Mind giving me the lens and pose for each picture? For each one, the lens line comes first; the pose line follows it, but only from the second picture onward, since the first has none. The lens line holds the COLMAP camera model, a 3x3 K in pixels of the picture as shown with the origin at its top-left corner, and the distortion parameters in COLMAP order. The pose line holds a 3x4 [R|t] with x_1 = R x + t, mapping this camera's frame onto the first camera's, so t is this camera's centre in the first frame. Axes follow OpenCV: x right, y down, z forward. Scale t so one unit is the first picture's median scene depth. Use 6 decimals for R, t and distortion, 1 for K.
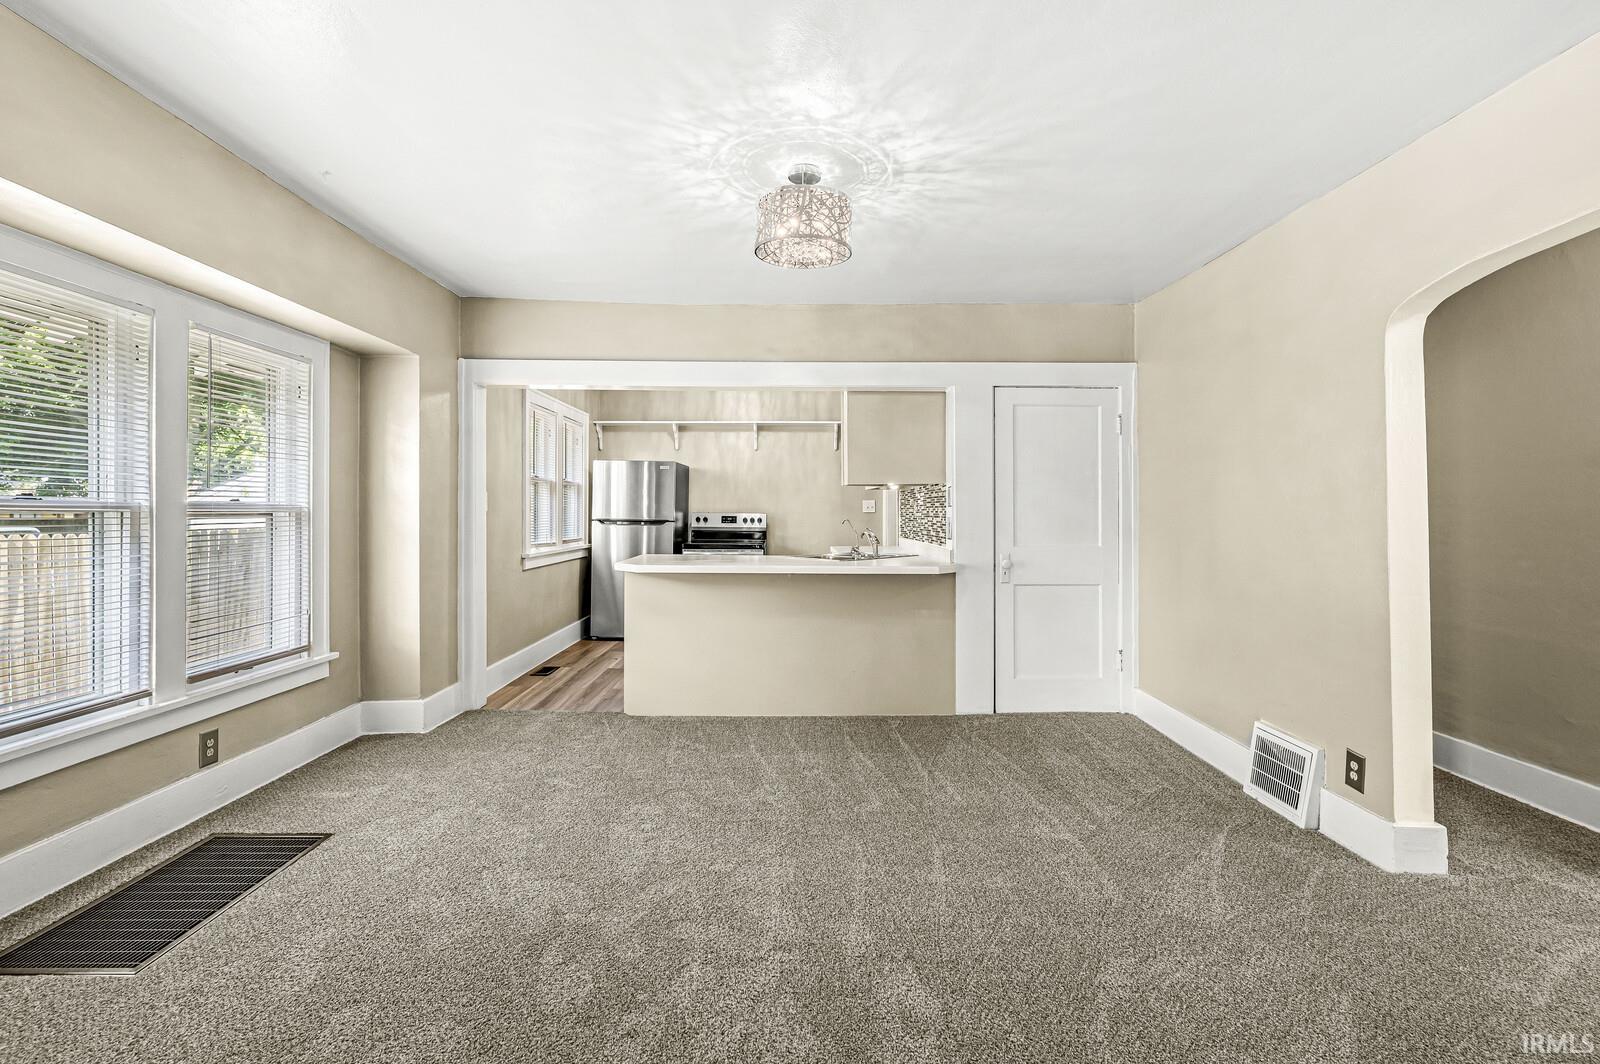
lens RADIAL K [[707.7, 0, 798.5], [0, 707.7, 505.5], [0, 0, 1]] dist [0.000595, 0.000093]
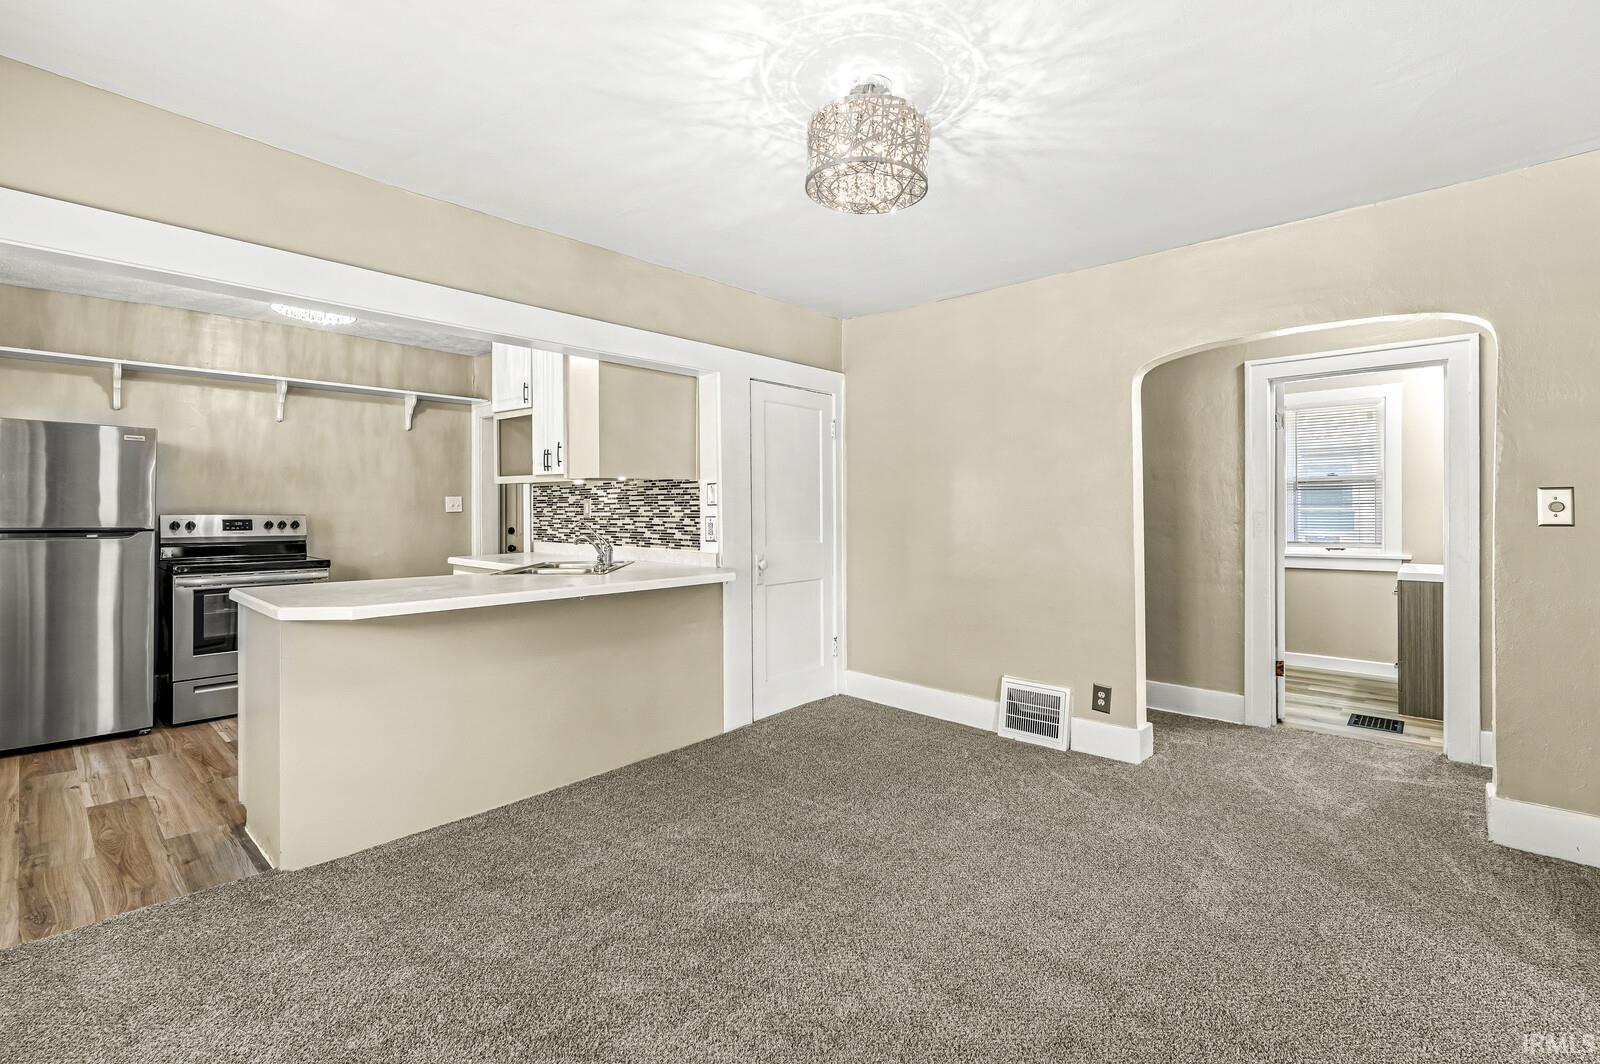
lens RADIAL K [[707.7, 0, 798.5], [0, 707.7, 505.5], [0, 0, 1]] dist [0.000595, 0.000093]
pose [[0.679291, -0.002411, 0.733865, -0.387462], [-0.001386, 0.999989, 0.004568, -0.002387], [-0.733868, -0.004120, 0.679279, 0.316305]]
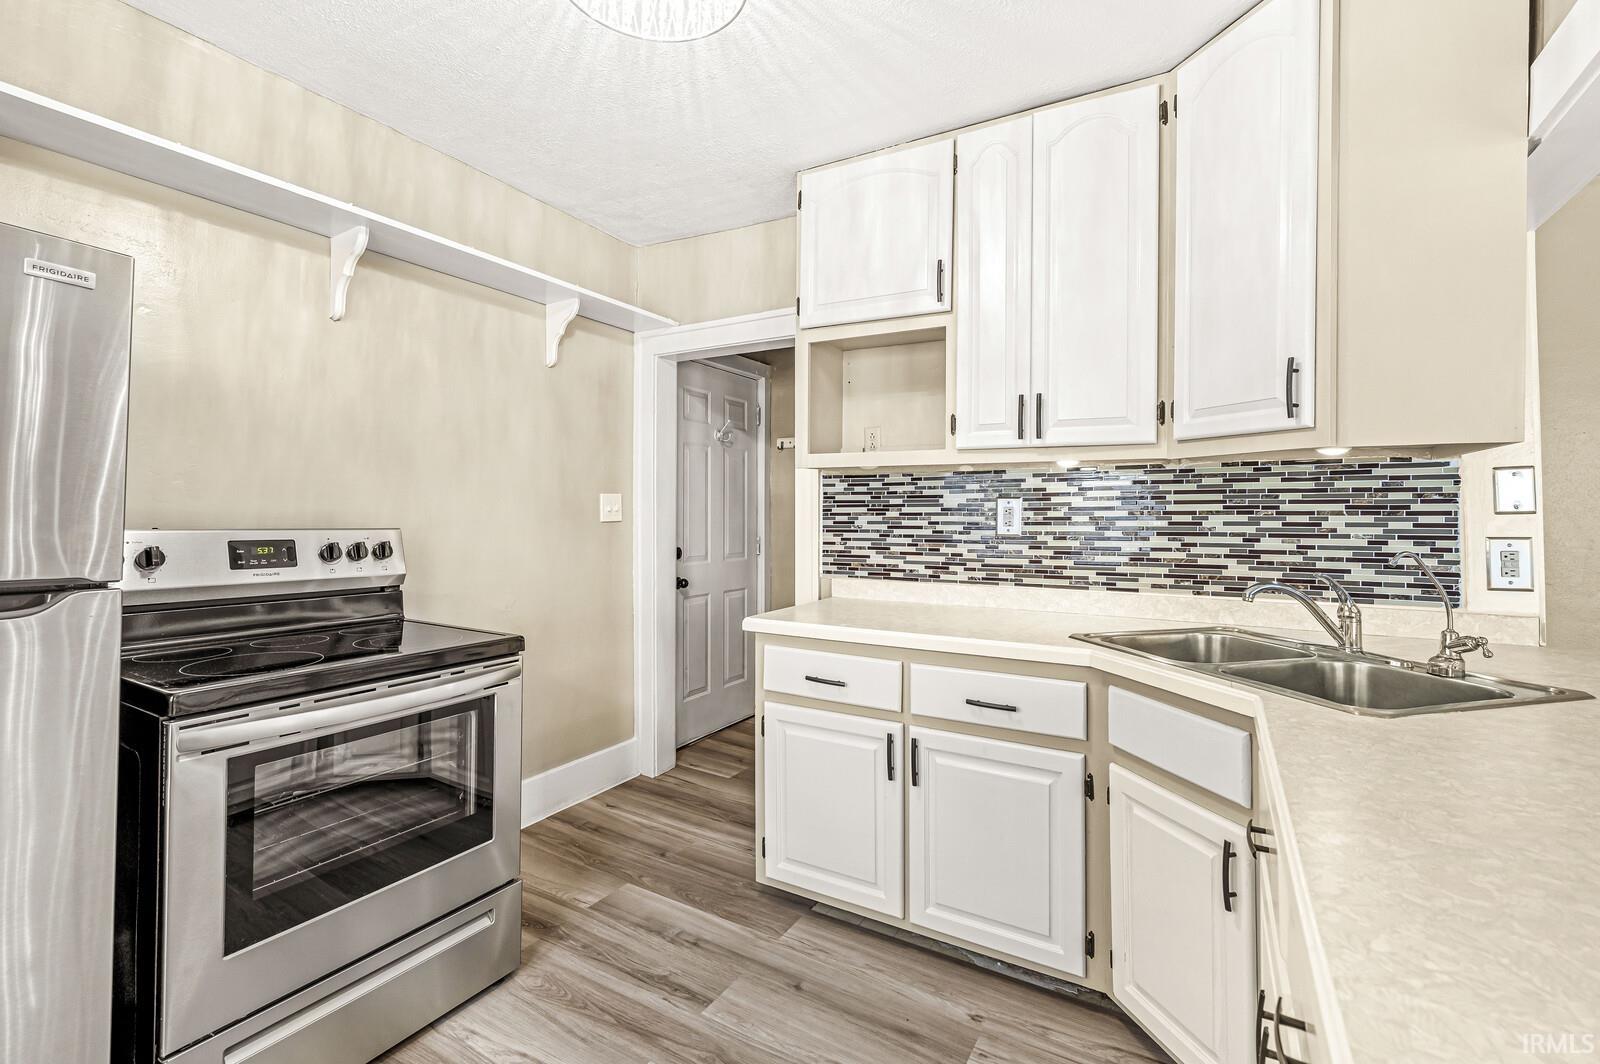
lens RADIAL K [[707.7, 0, 798.5], [0, 707.7, 505.5], [0, 0, 1]] dist [0.000595, 0.000093]
pose [[0.513994, 0.009157, 0.857745, -0.383585], [-0.008347, 0.999949, -0.005673, 0.002956], [-0.857753, -0.004244, 0.514044, 1.191183]]
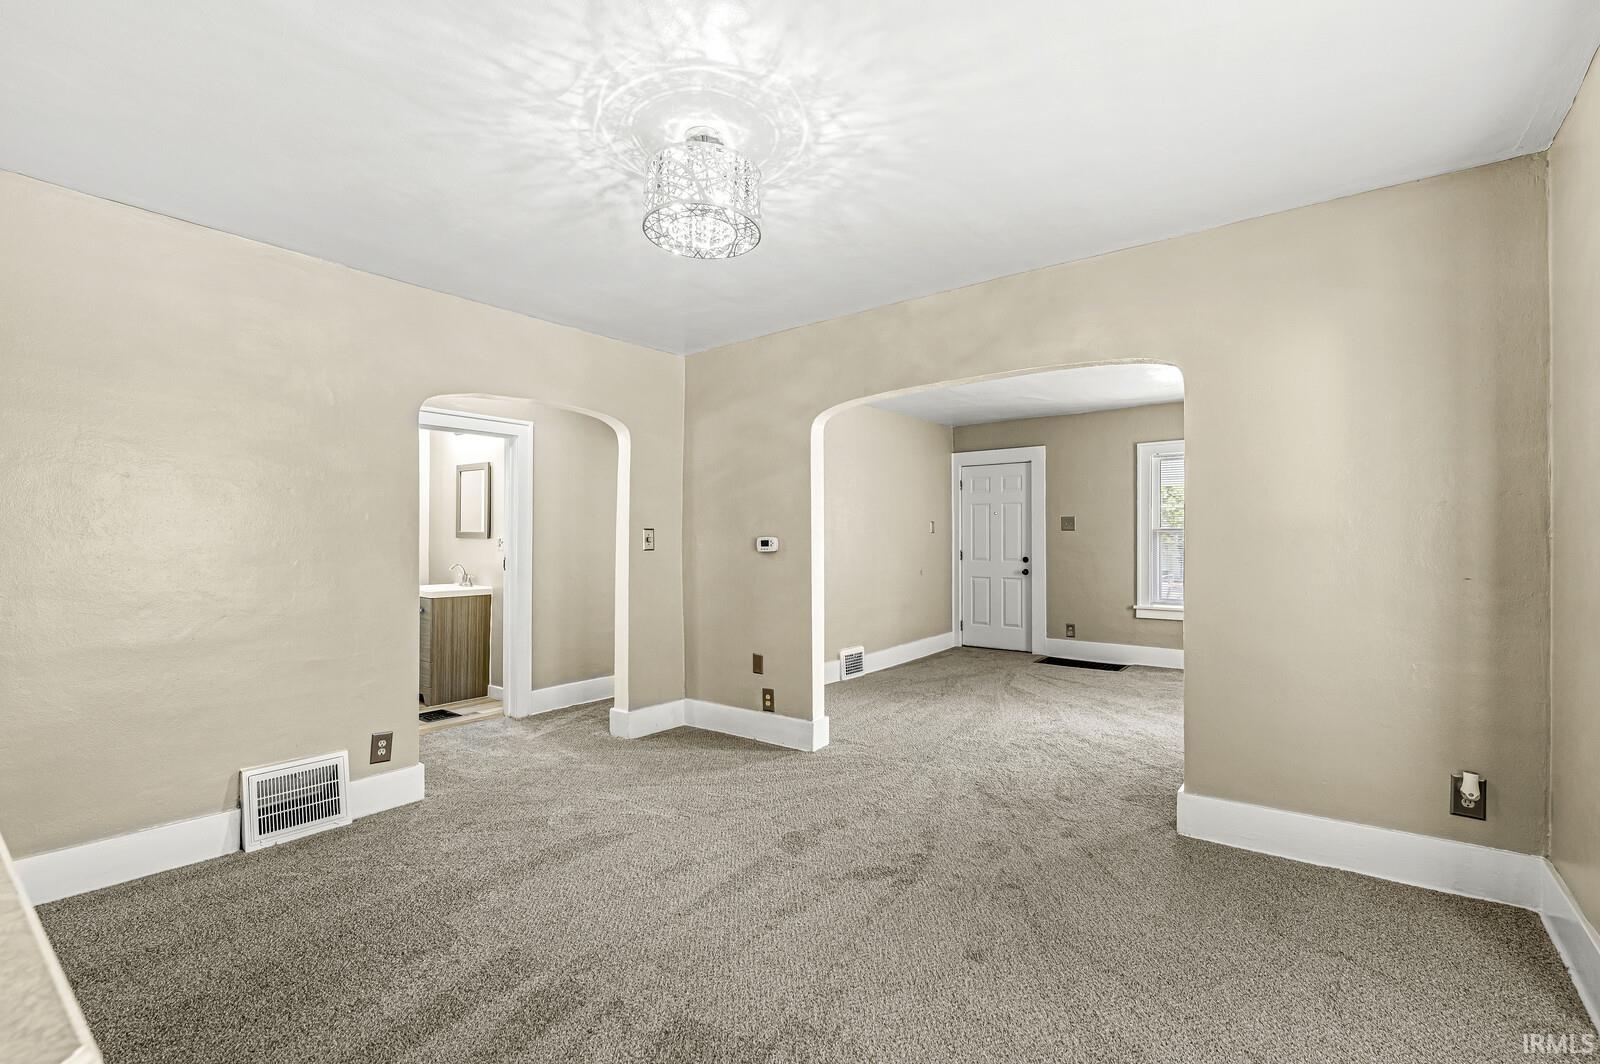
lens RADIAL K [[711.7, 0, 810.0], [0, 711.7, 532.8], [0, 0, 1]] dist [0.000568, 0.000074]
pose [[-0.795467, 0.003659, 0.605986, -0.368544], [-0.005511, 0.999897, -0.013272, 0.003681], [-0.605972, -0.013897, -0.795364, 0.975850]]
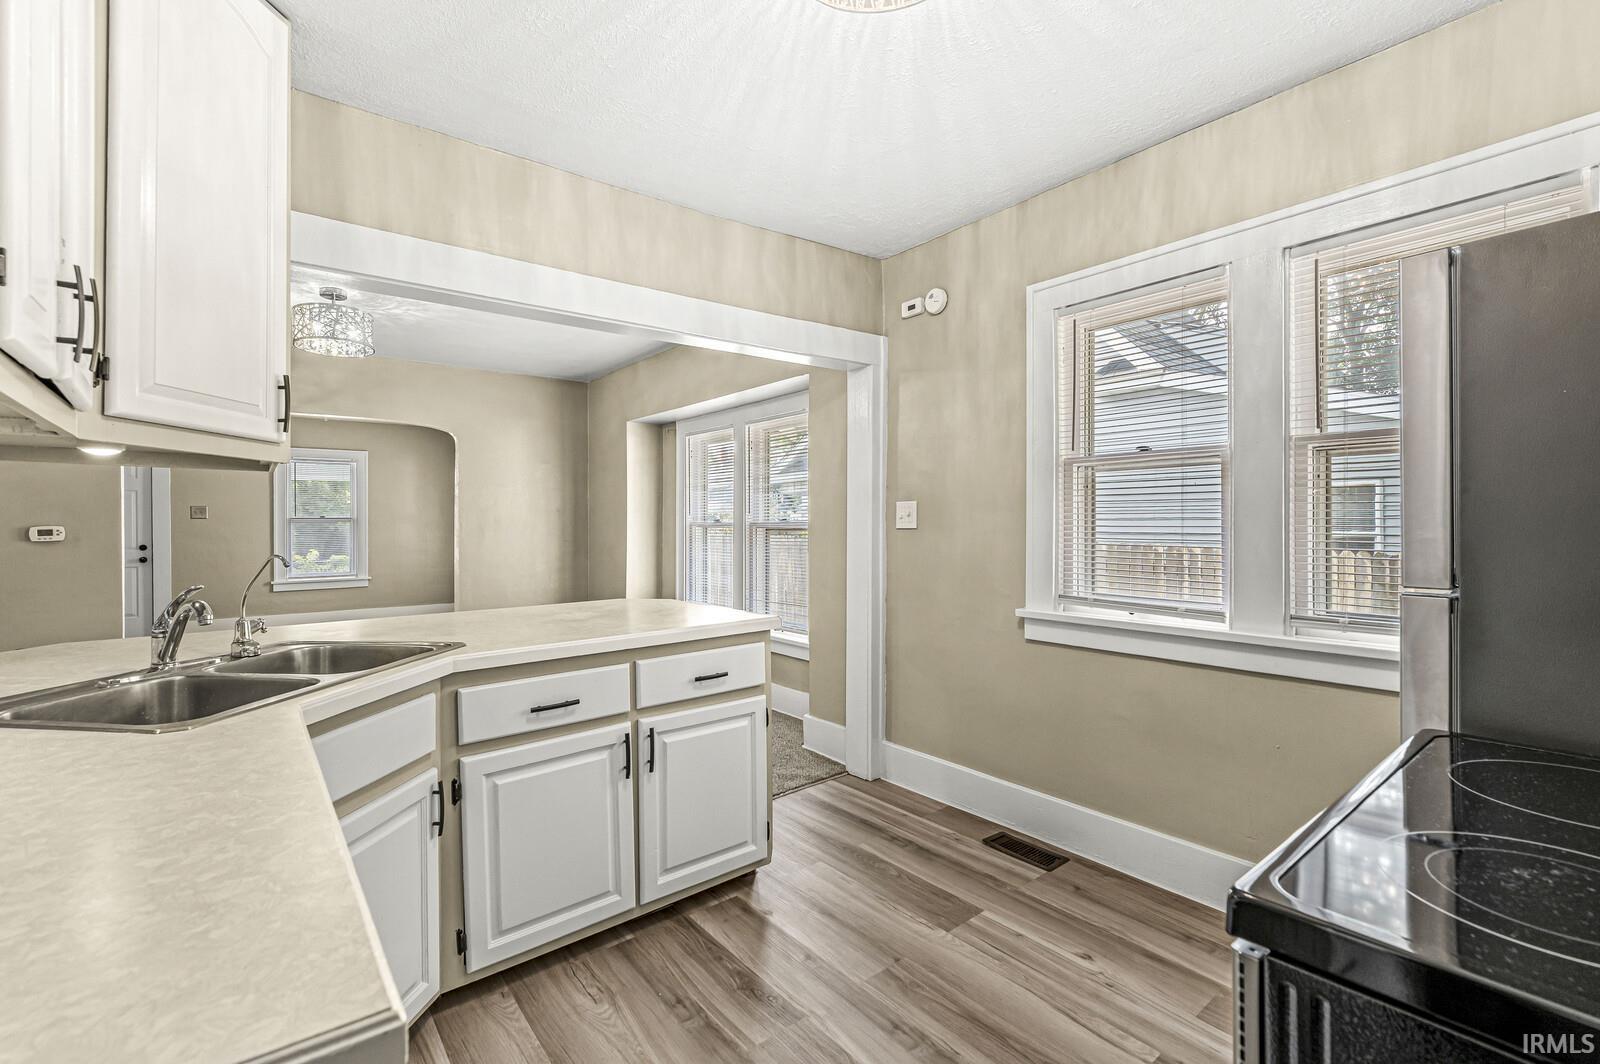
lens RADIAL K [[696.6, 0, 800.0], [0, 696.6, 532.0], [0, 0, 1]] dist [-0.000695, -0.000058]
pose [[-0.784640, 0.010318, -0.619866, 0.089269], [0.007567, 0.999946, 0.007065, 0.005479], [0.619905, 0.000853, -0.784676, 1.647410]]
